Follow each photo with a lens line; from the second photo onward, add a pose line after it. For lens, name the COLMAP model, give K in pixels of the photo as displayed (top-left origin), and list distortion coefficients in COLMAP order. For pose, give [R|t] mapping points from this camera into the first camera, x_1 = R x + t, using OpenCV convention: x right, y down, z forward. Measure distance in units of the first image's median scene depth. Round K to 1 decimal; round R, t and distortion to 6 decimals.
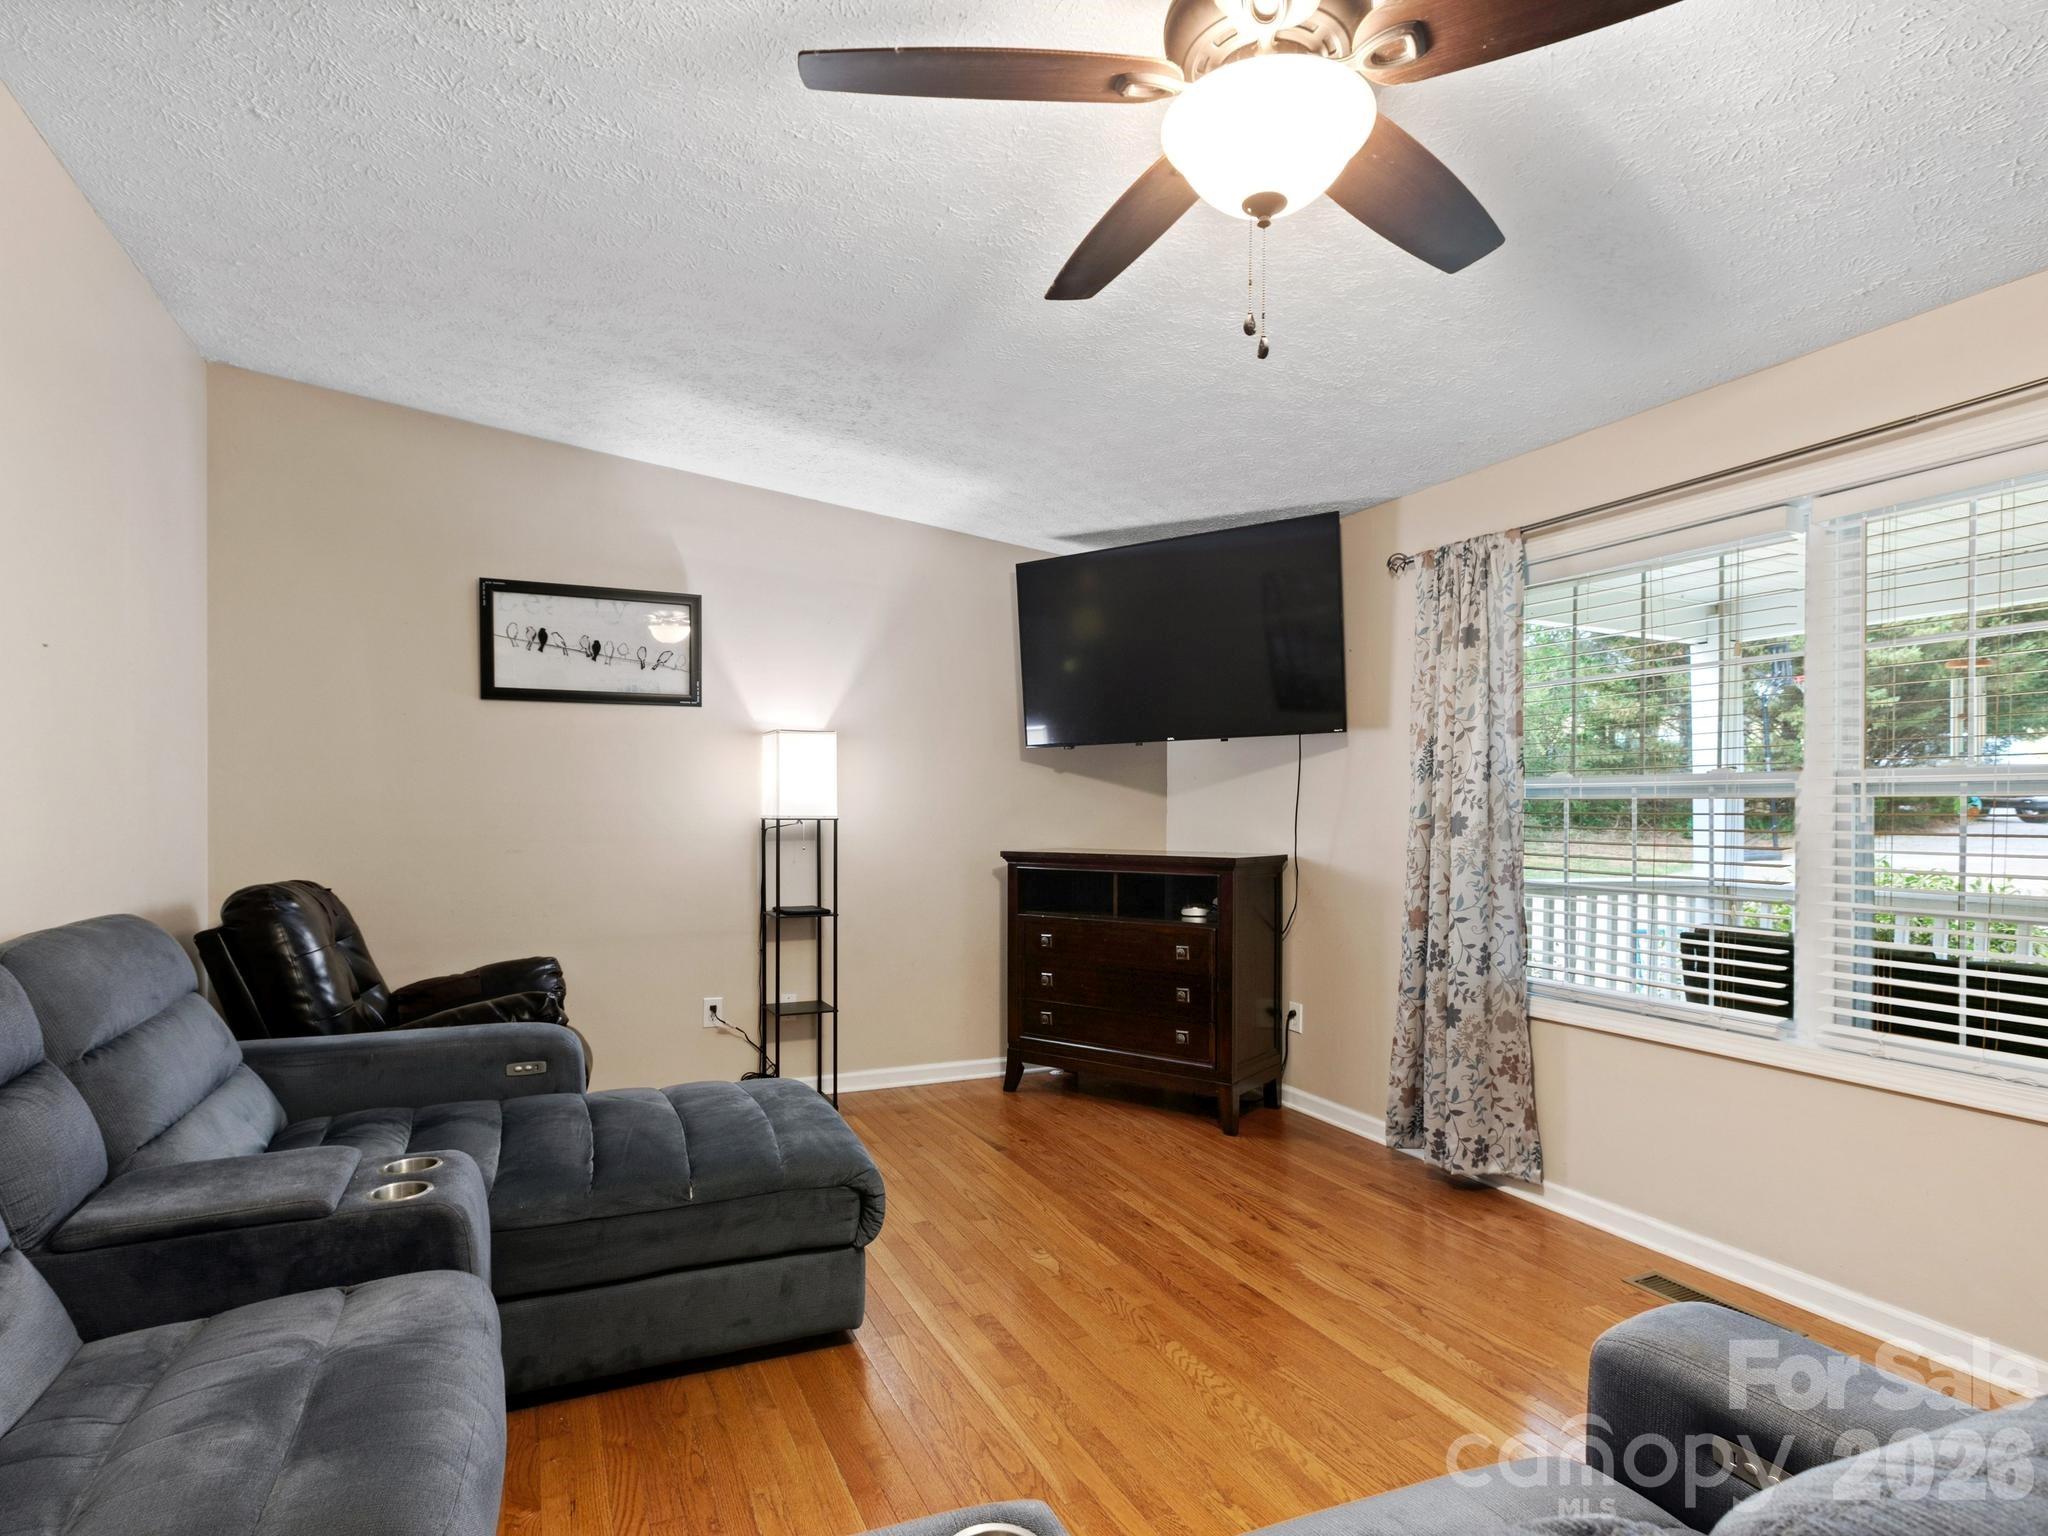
lens RADIAL K [[1081.6, 0, 1055.0], [0, 1081.6, 816.0], [0, 0, 1]] dist [0.000686, 0.000832]
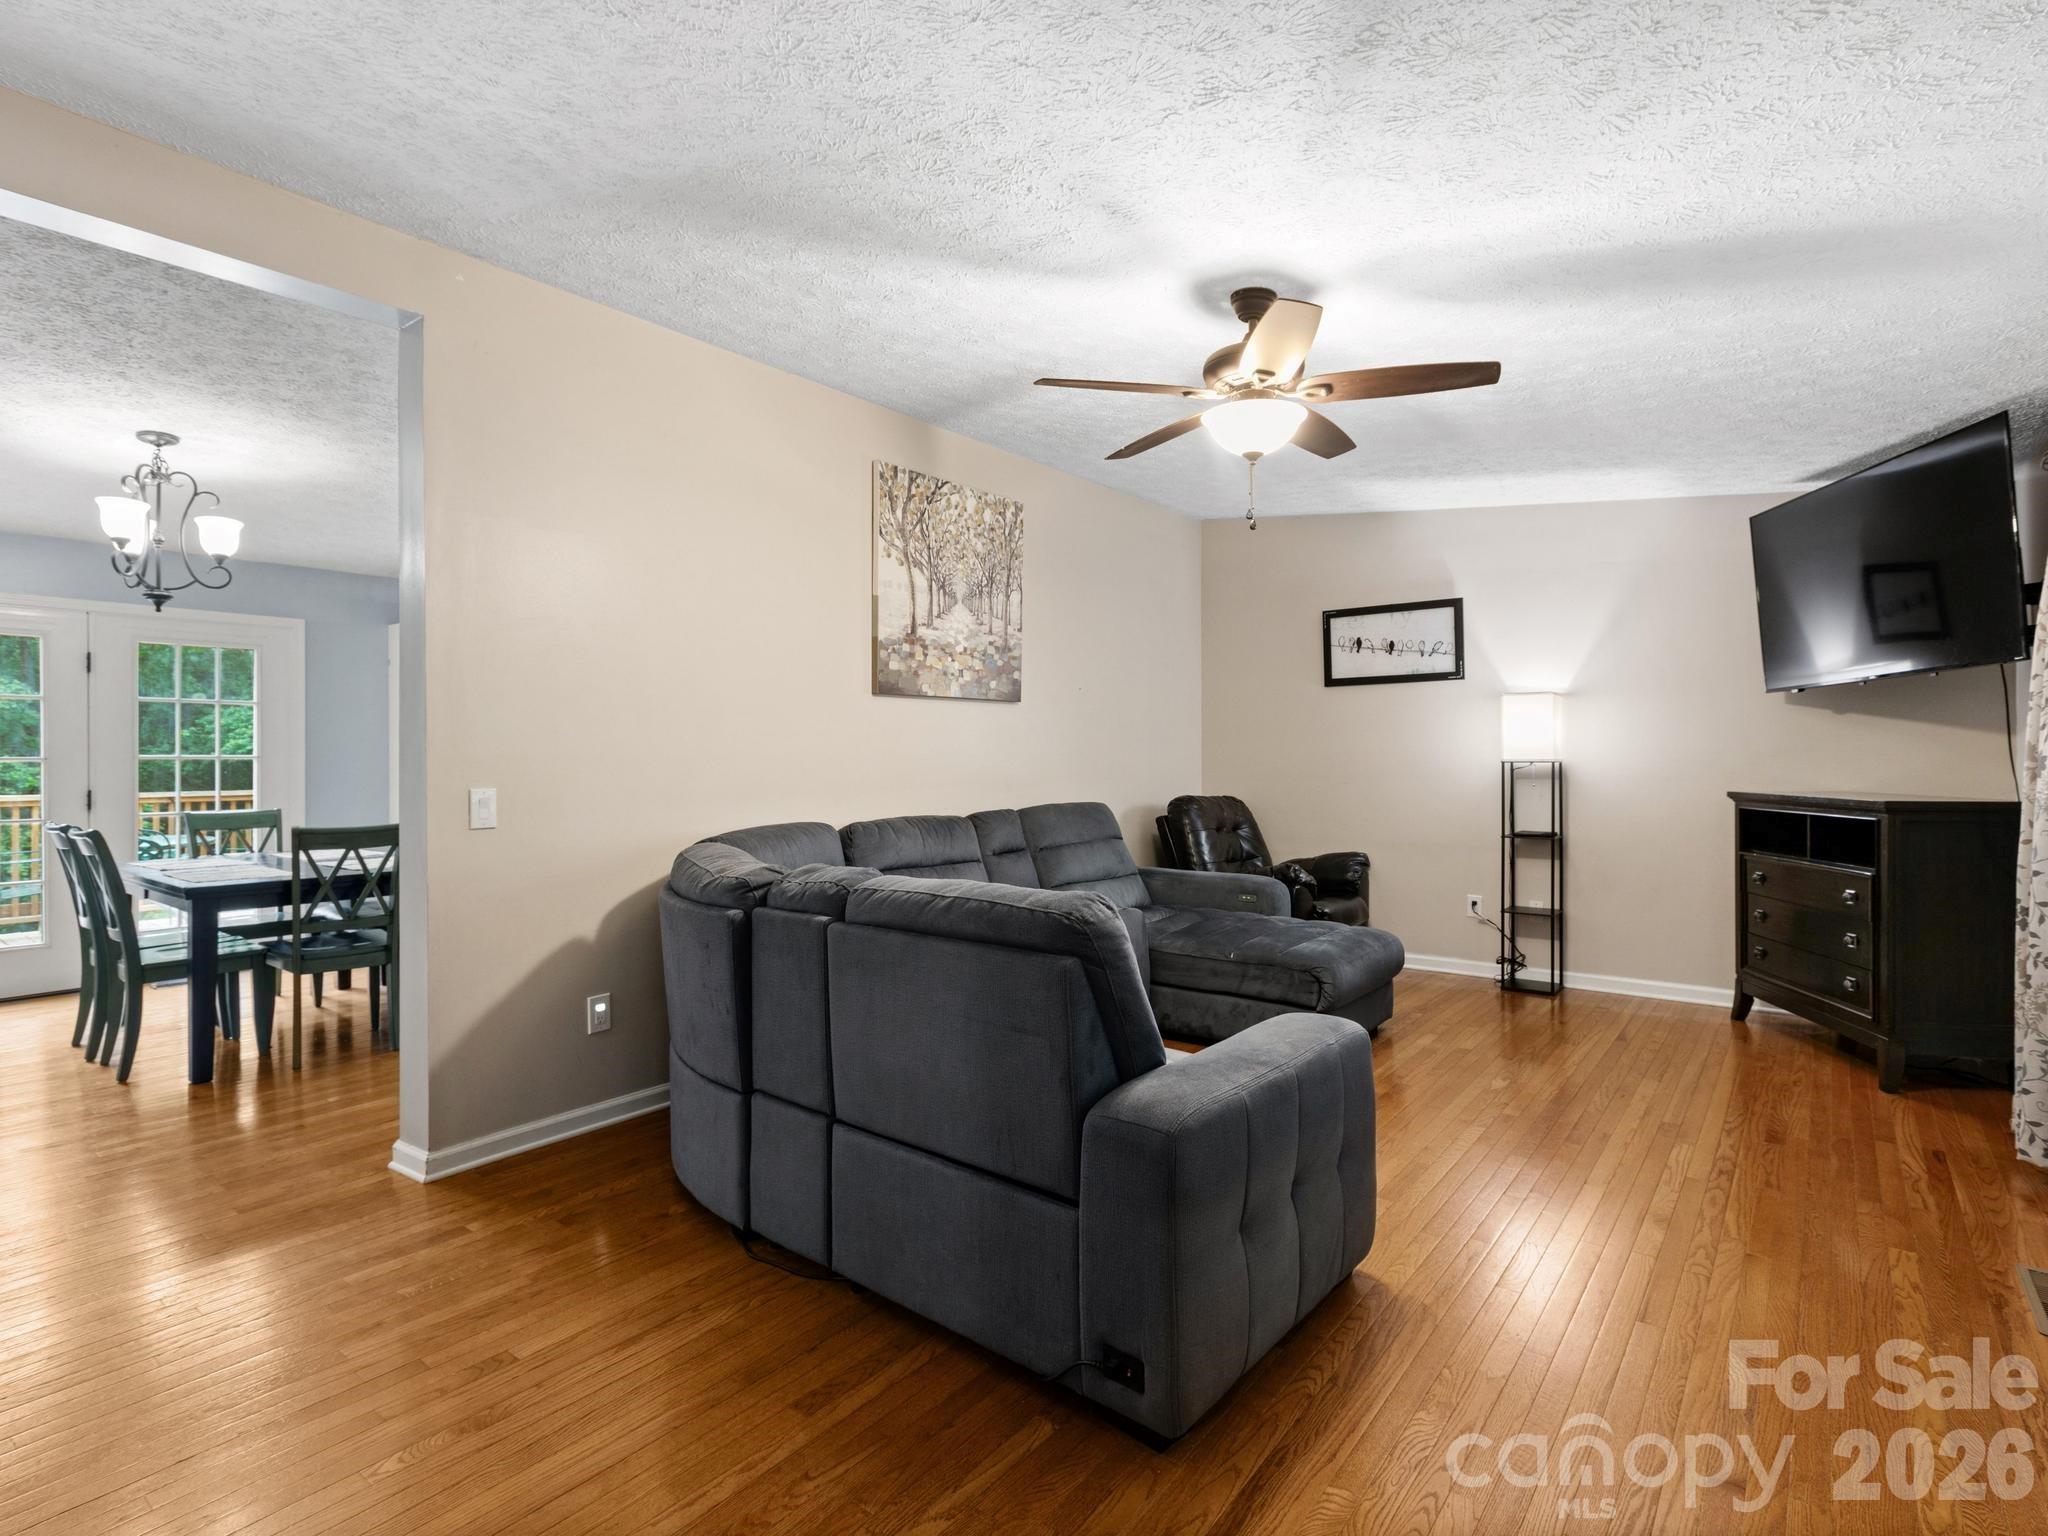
lens RADIAL K [[1081.6, 0, 1027.5], [0, 1081.6, 762.6], [0, 0, 1]] dist [0.000686, 0.000832]
pose [[0.455766, -0.002384, -0.890096, 0.653022], [-0.000006, 0.999996, -0.002682, 0.006926], [0.890100, 0.001227, 0.455764, -0.106486]]
